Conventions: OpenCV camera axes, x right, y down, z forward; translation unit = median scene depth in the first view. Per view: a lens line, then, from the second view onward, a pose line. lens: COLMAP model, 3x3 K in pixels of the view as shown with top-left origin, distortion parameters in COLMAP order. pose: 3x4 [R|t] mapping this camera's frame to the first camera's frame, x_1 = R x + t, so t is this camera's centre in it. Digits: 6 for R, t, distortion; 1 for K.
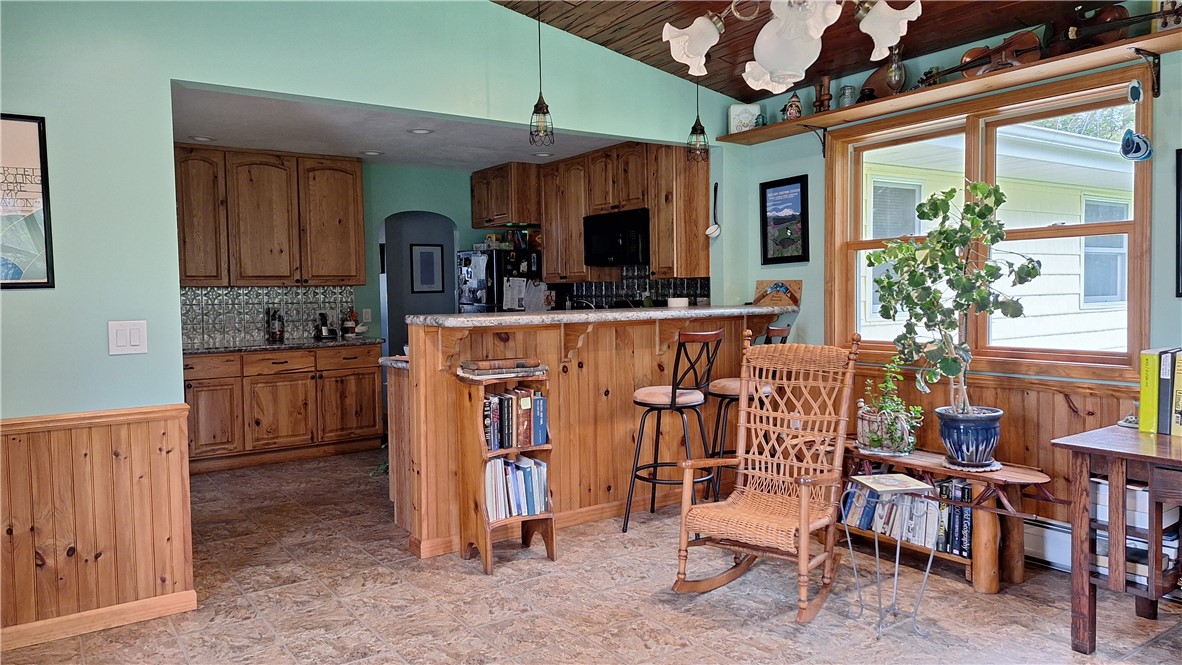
lens RADIAL K [[796.1, 0, 588.9], [0, 796.1, 329.8], [0, 0, 1]] dist [0.027237, -0.034056]
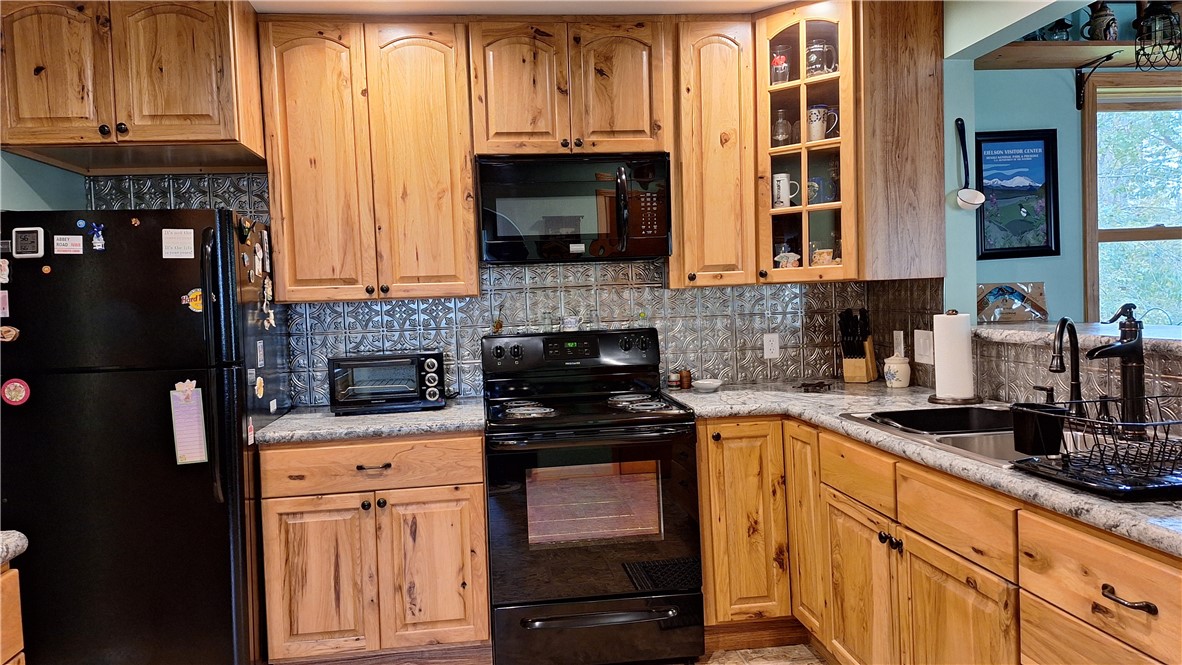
lens RADIAL K [[796.1, 0, 587.1], [0, 796.1, 326.8], [0, 0, 1]] dist [0.027237, -0.034056]
pose [[0.464471, -0.034344, 0.884922, -0.519792], [0.079976, 0.996791, -0.003292, -0.052622], [-0.881970, 0.072302, 0.465727, 1.017285]]
